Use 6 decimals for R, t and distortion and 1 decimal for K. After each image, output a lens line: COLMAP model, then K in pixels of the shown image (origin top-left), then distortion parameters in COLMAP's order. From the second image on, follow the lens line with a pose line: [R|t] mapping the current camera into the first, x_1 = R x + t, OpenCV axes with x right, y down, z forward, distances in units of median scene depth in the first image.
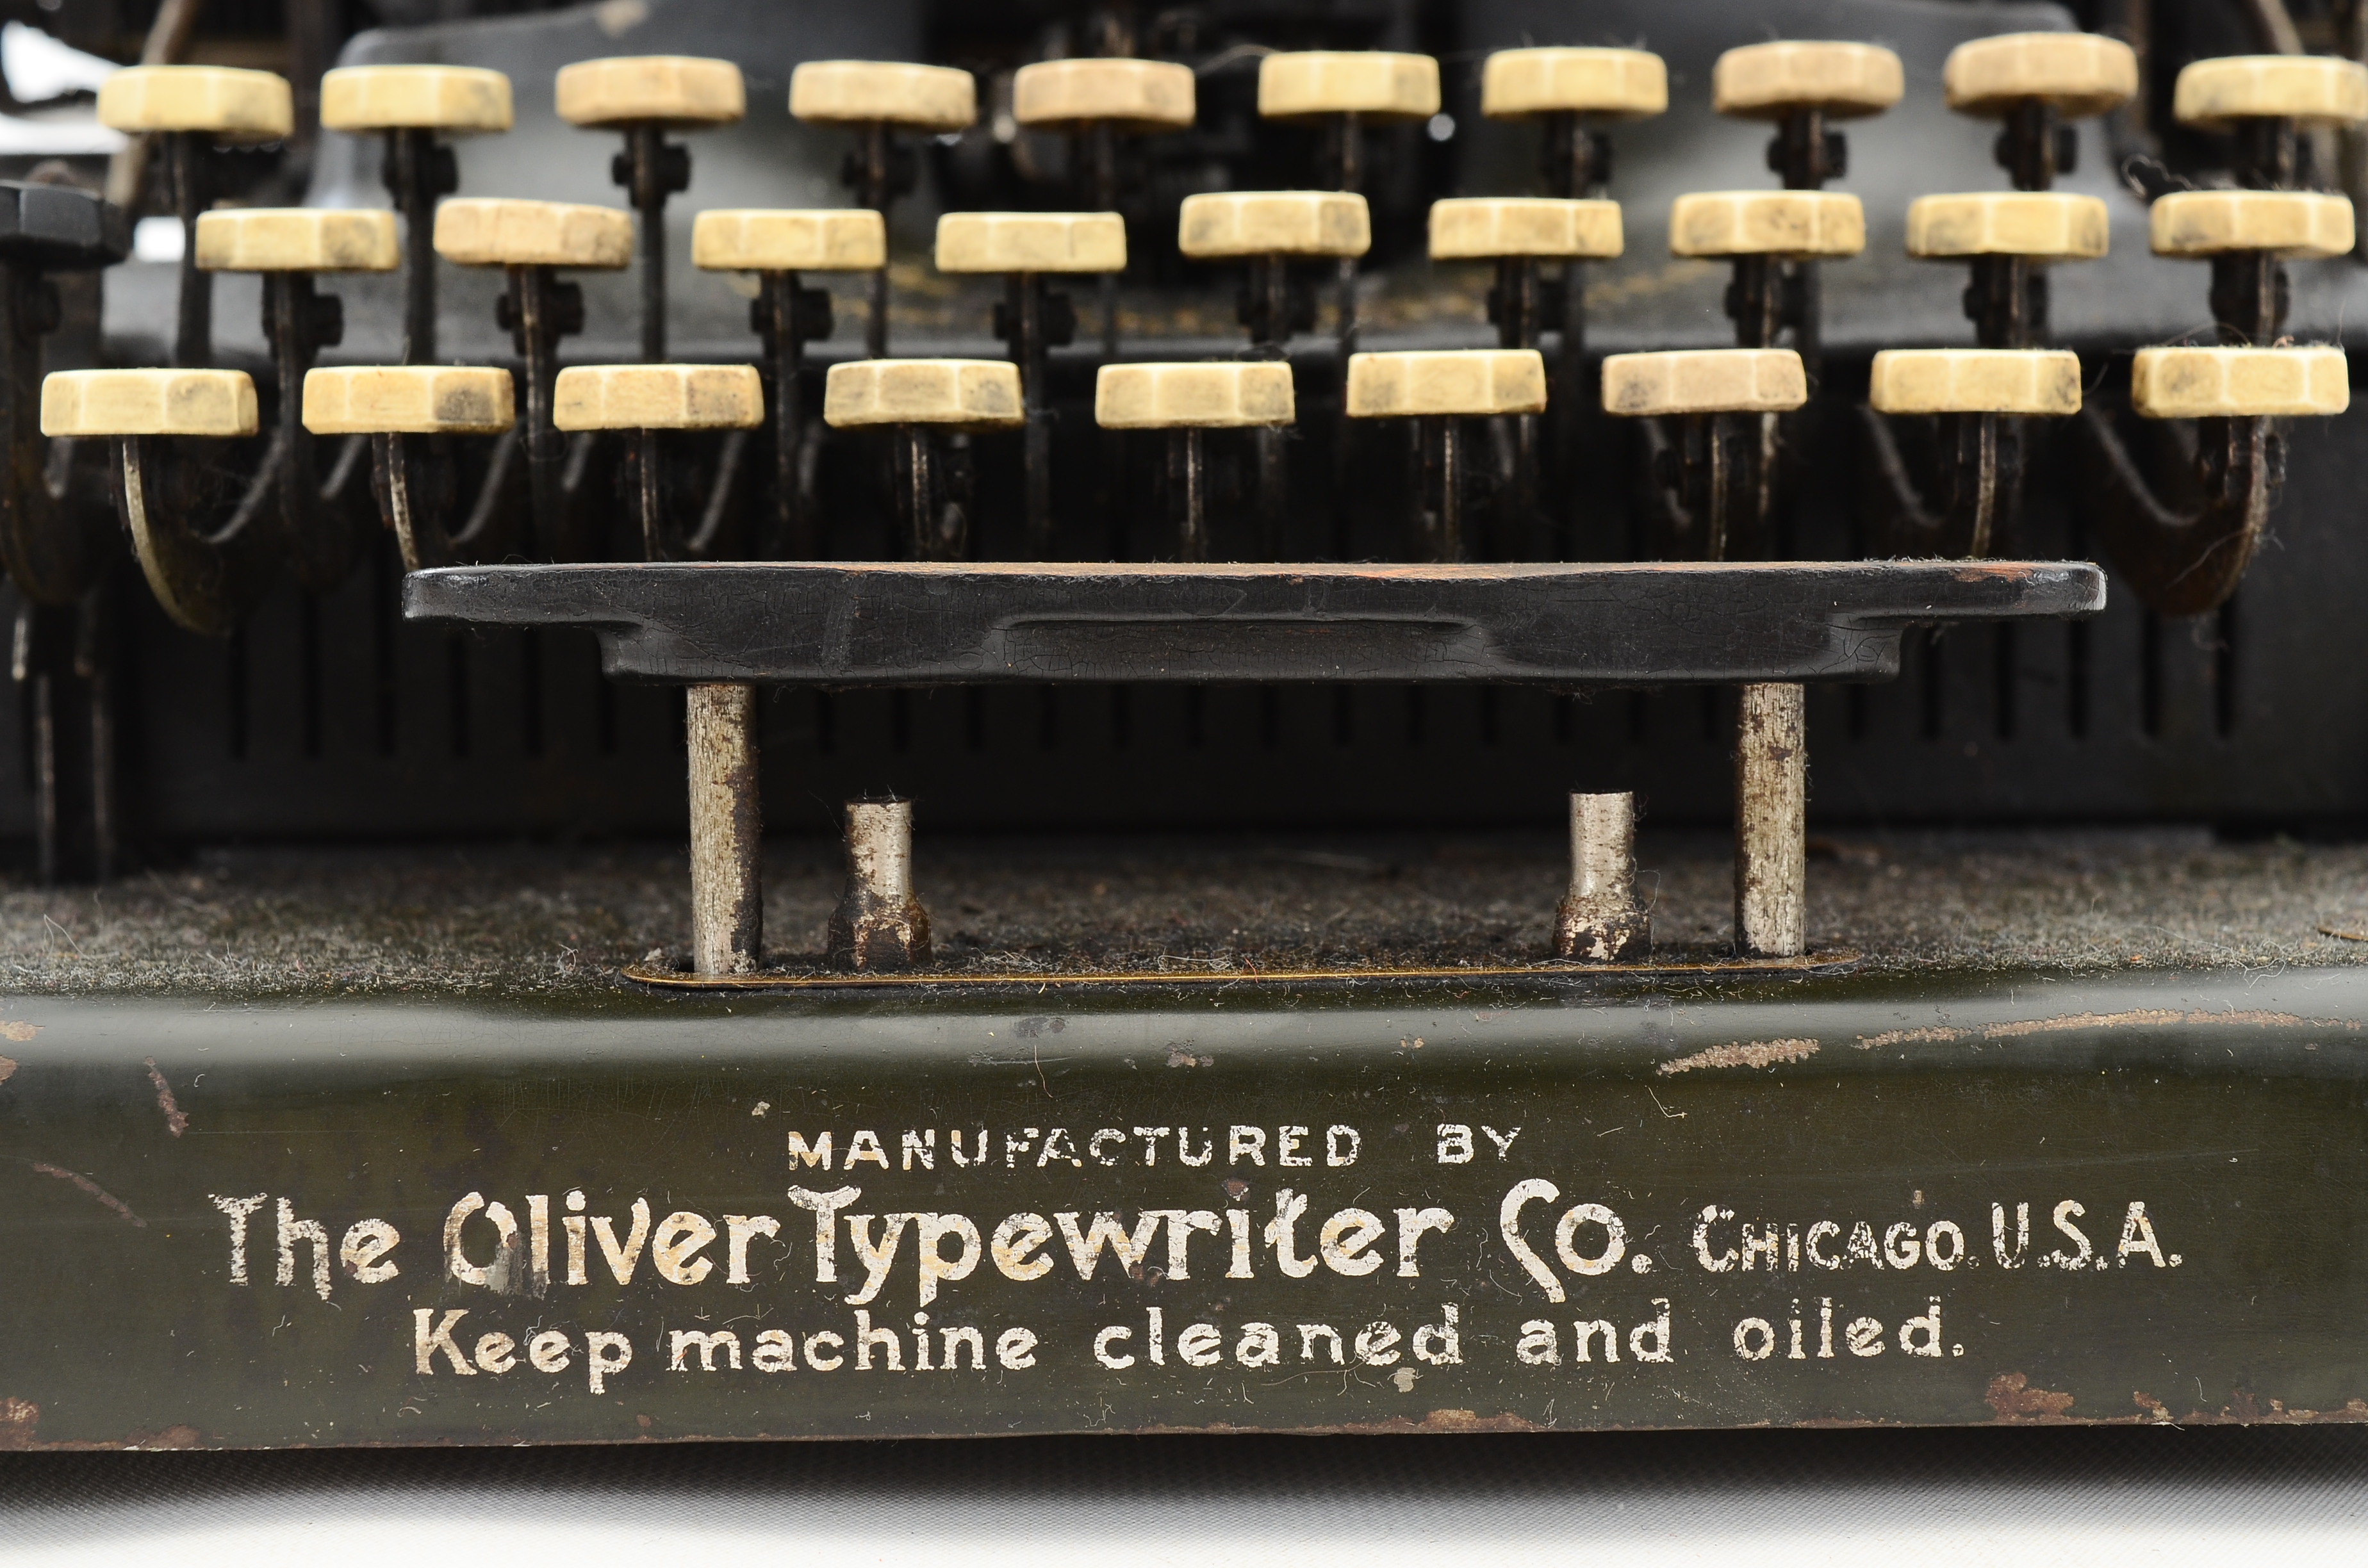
lens RADIAL K [[3868.8, 0, 1181.4], [0, 3868.8, 784.5], [0, 0, 1]] dist [-0.002538, 0.000000]
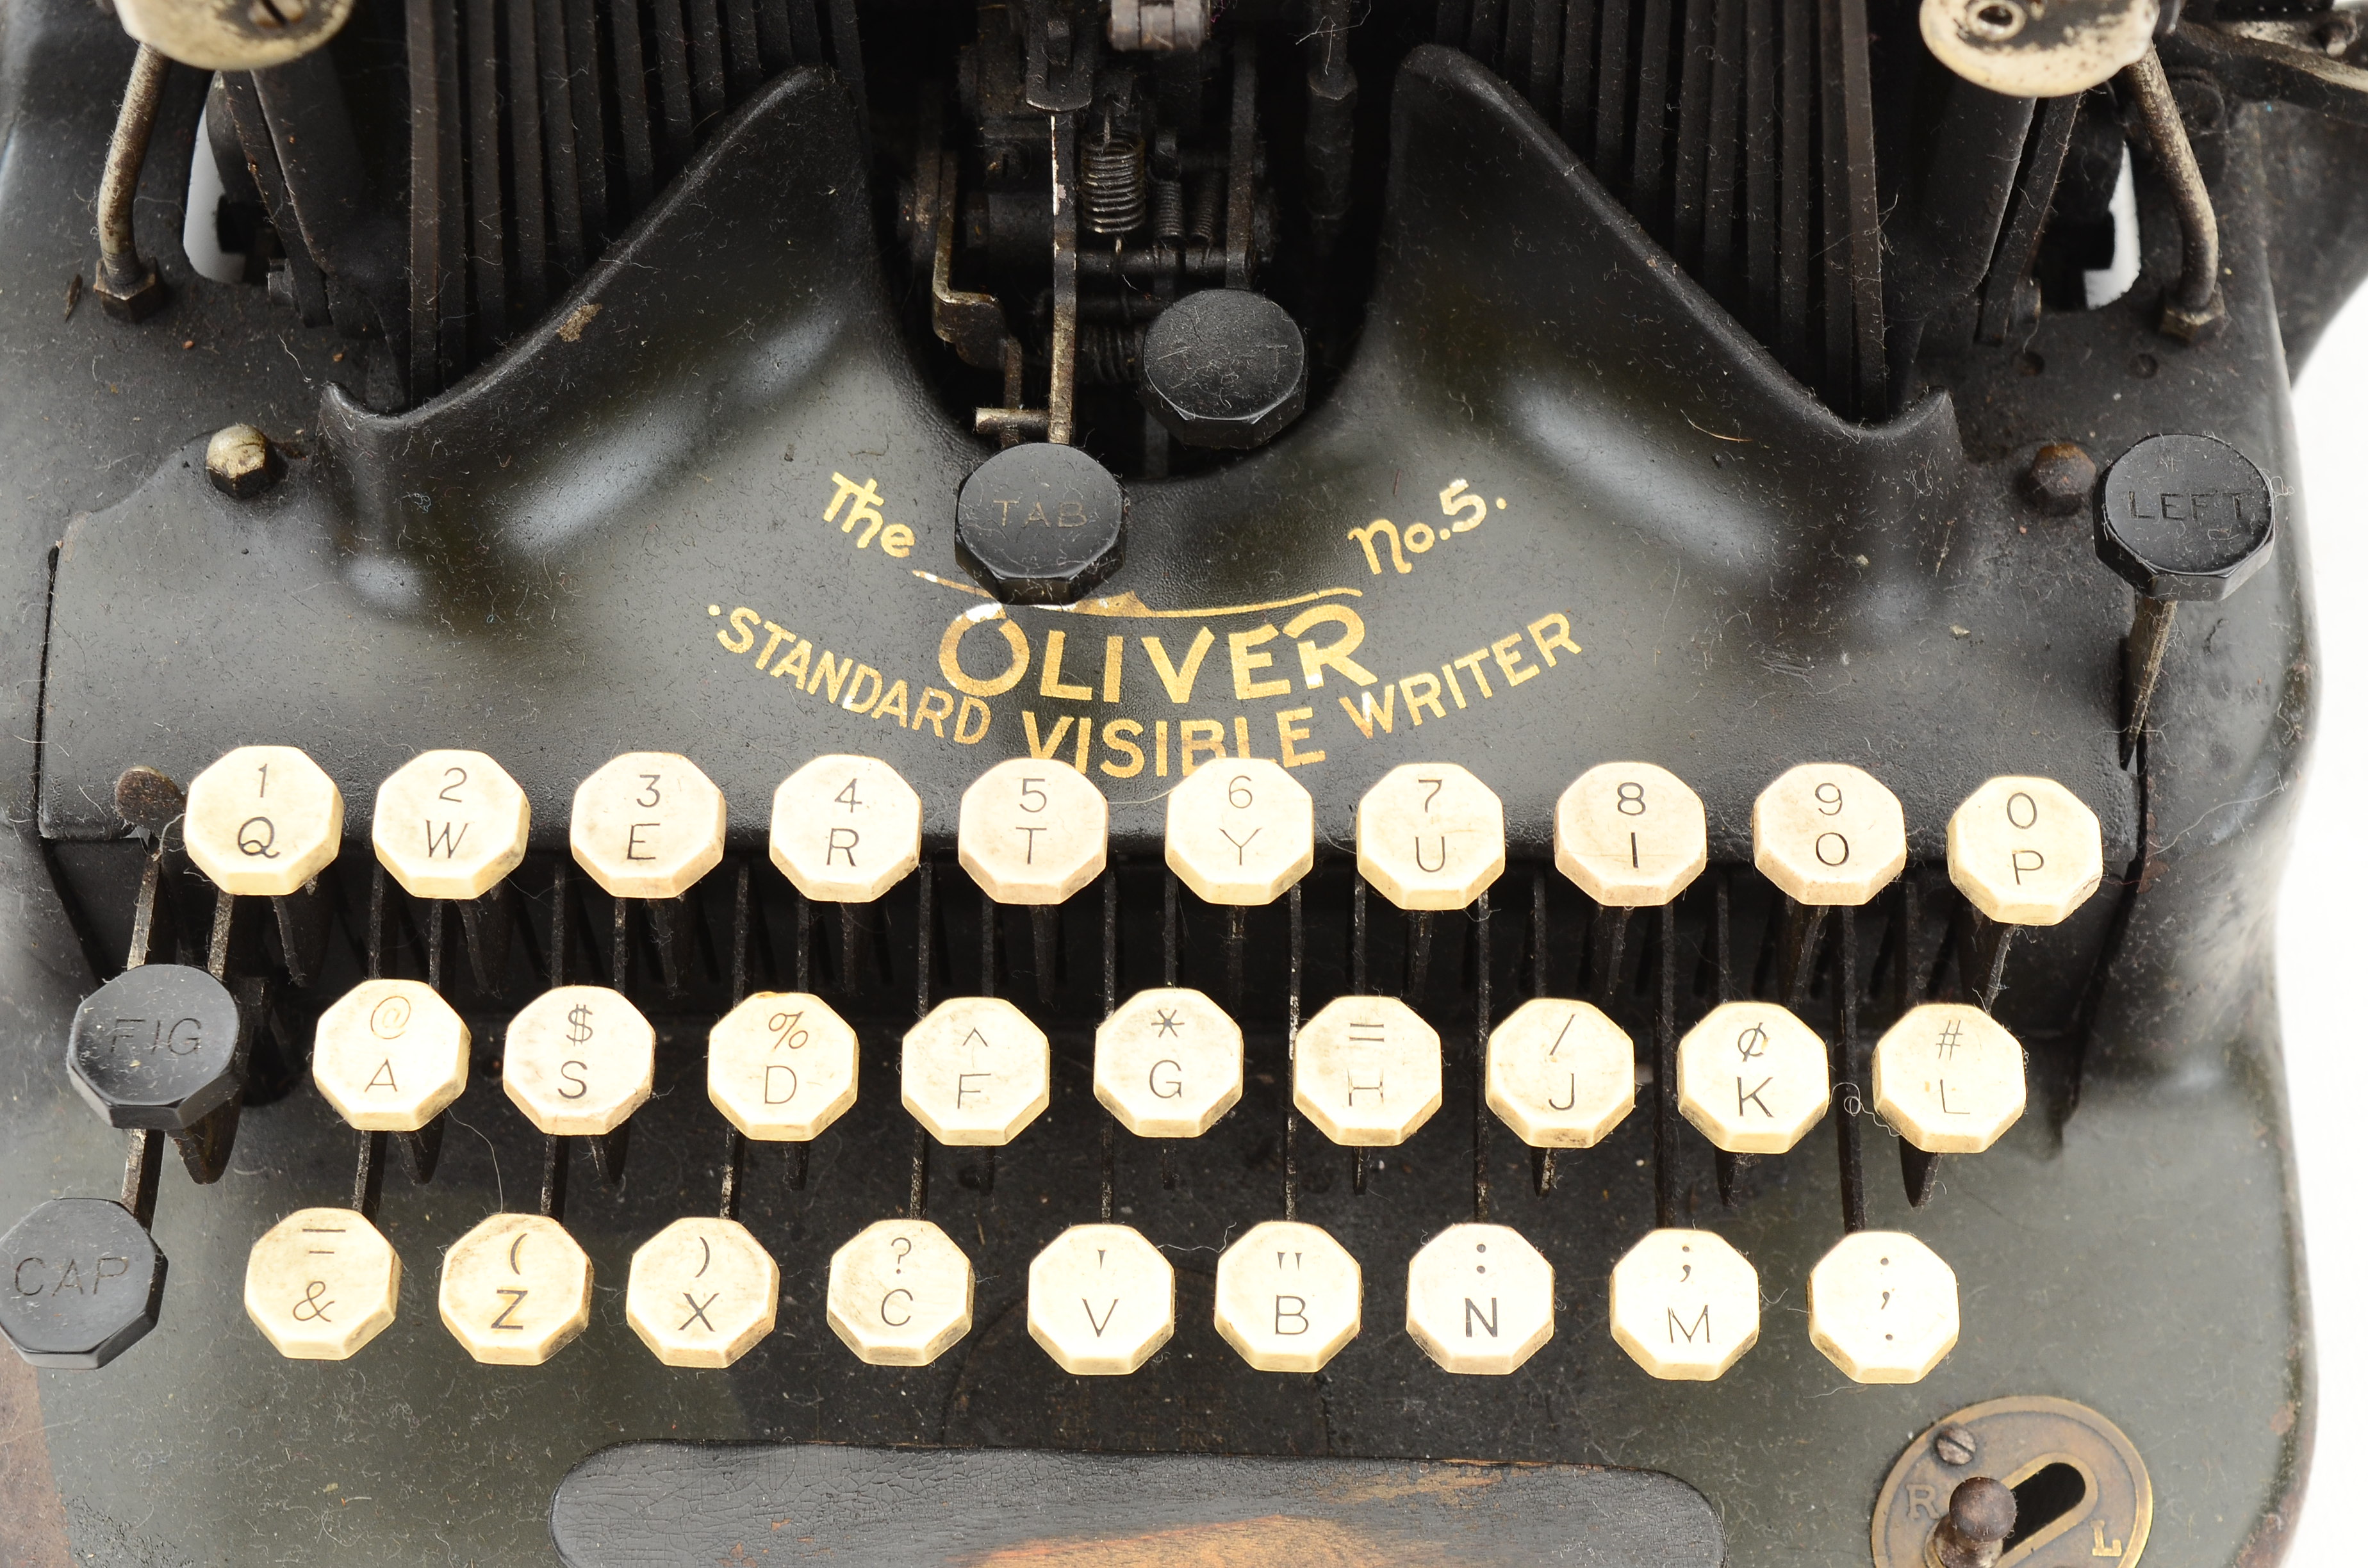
lens RADIAL K [[4153.8, 0, 1184.0], [0, 4153.8, 795.1], [0, 0, 1]] dist [0.055406, 0.000000]
pose [[0.999864, 0.015970, -0.004104, 0.039313], [-0.005396, 0.552119, 0.833748, -1.560888], [0.015581, -0.833612, 0.552130, 0.392378]]
